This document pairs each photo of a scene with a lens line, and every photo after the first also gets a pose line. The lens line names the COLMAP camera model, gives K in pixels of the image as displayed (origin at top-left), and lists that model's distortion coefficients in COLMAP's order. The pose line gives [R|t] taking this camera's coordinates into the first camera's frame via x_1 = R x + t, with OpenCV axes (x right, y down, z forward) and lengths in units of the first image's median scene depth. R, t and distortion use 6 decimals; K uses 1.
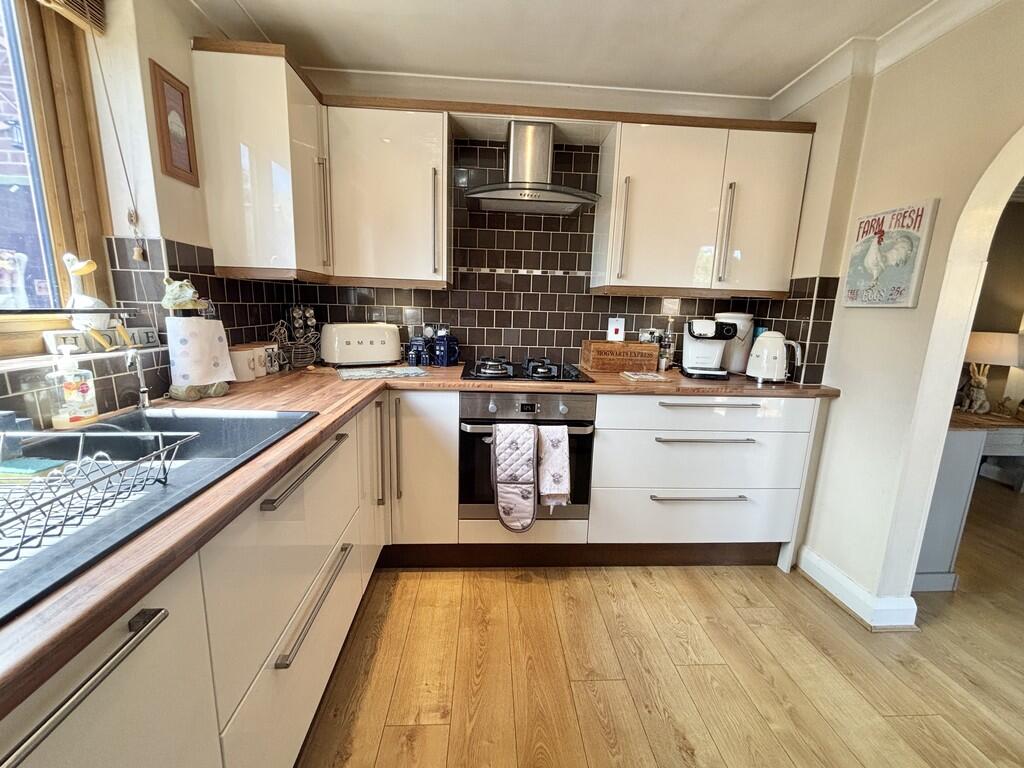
lens RADIAL K [[414.9, 0, 512.0], [0, 414.9, 384.0], [0, 0, 1]] dist [0.001710, -0.000138]
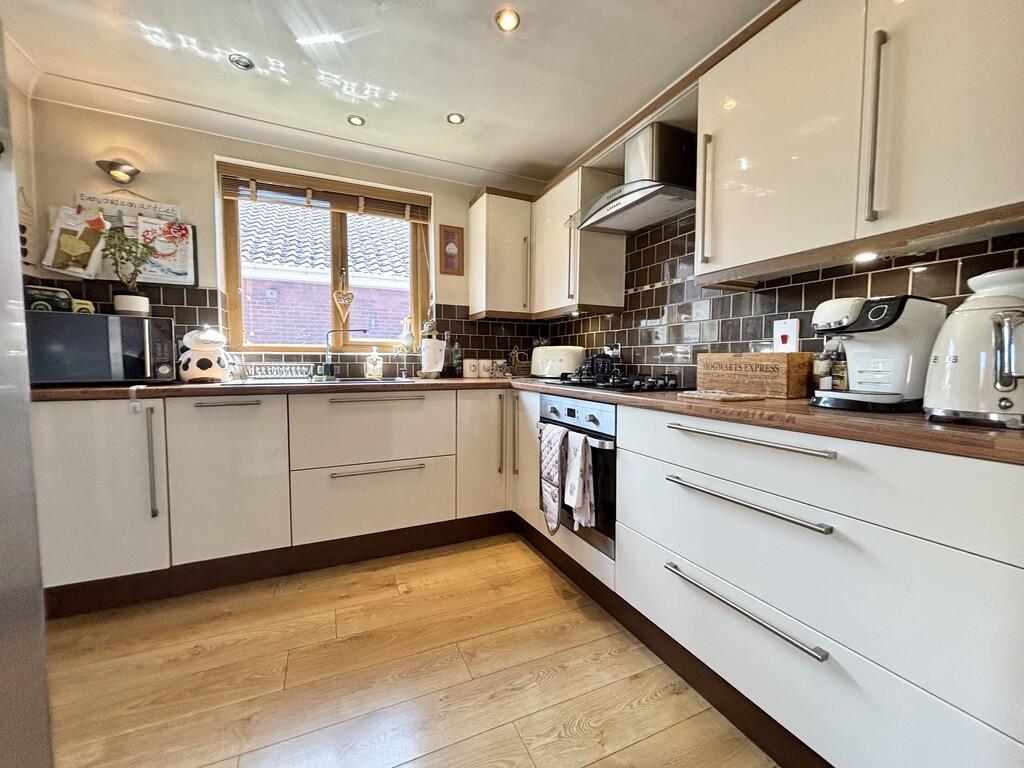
lens RADIAL K [[414.9, 0, 512.0], [0, 414.9, 384.0], [0, 0, 1]] dist [0.001710, -0.000138]
pose [[0.356802, 0.022103, -0.933919, 0.918002], [-0.162988, 0.985859, -0.038936, 0.050167], [0.919852, 0.166110, 0.355359, 0.489246]]
